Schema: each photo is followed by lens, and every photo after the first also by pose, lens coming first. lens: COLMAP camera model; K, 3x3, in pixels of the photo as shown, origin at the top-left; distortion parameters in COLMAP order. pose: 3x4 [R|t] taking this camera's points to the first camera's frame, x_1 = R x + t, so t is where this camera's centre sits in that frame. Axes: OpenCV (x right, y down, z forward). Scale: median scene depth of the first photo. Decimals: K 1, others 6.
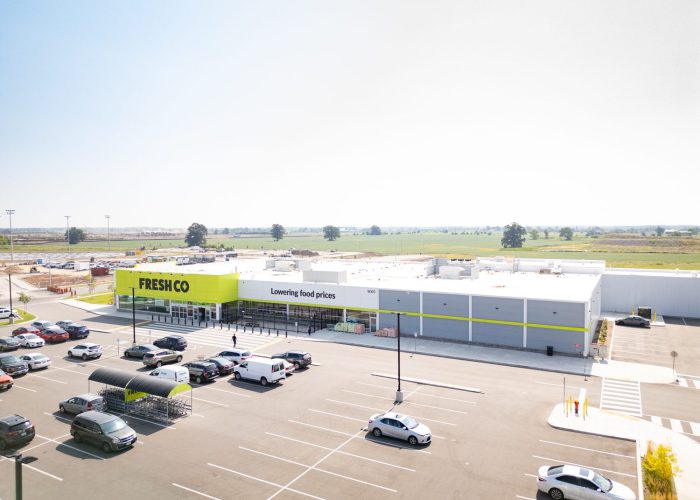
lens RADIAL K [[490.1, 0, 350.0], [0, 490.1, 250.0], [0, 0, 1]] dist [0.067781, -0.063260]
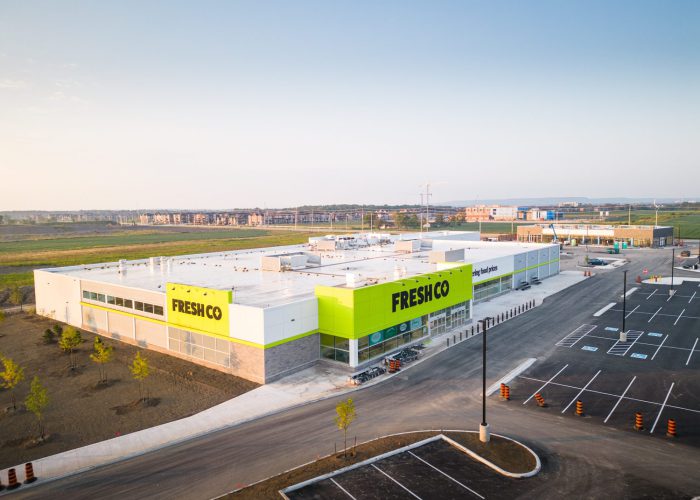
lens RADIAL K [[493.4, 0, 350.0], [0, 493.4, 250.0], [0, 0, 1]] dist [0.074291, -0.071294]
pose [[0.171003, -0.082406, 0.981818, -1.060926], [0.060917, 0.995474, 0.072943, -0.043685], [-0.983385, 0.047336, 0.175249, 0.999164]]
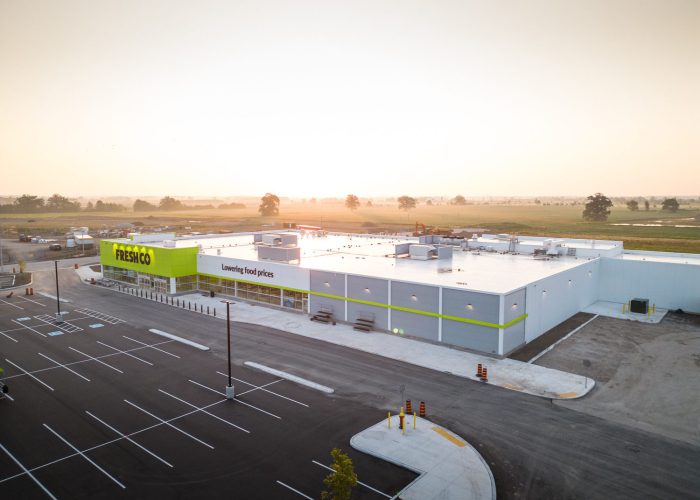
lens RADIAL K [[490.1, 0, 350.0], [0, 490.1, 250.0], [0, 0, 1]] dist [0.067781, -0.063260]
pose [[0.982240, 0.024544, -0.186015, 0.258466], [-0.013027, 0.997936, 0.062887, -0.013864], [0.187175, -0.059347, 0.980532, 0.085064]]
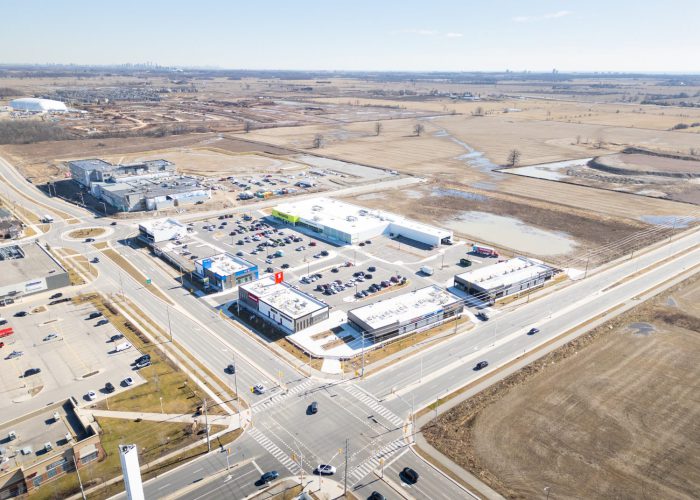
lens RADIAL K [[488.6, 0, 336.7], [0, 488.6, 247.0], [0, 0, 1]] dist [0.050367, 0.000102]
pose [[0.949713, 0.111851, -0.292463, 1.289726], [-0.019257, 0.953119, 0.301983, -0.932828], [0.312529, -0.281165, 0.907343, -2.671451]]
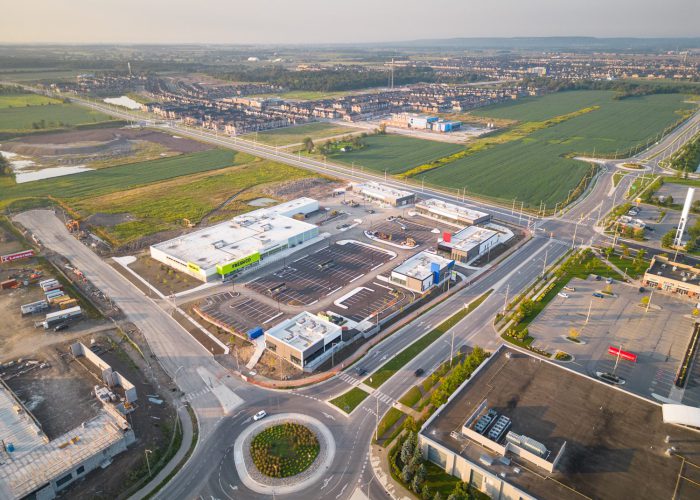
lens RADIAL K [[490.1, 0, 350.0], [0, 490.1, 250.0], [0, 0, 1]] dist [0.067781, -0.063260]
pose [[0.169550, -0.383162, 0.907987, -3.123031], [0.044361, 0.923359, 0.381365, -1.186453], [-0.984523, -0.024381, 0.173553, -0.217202]]
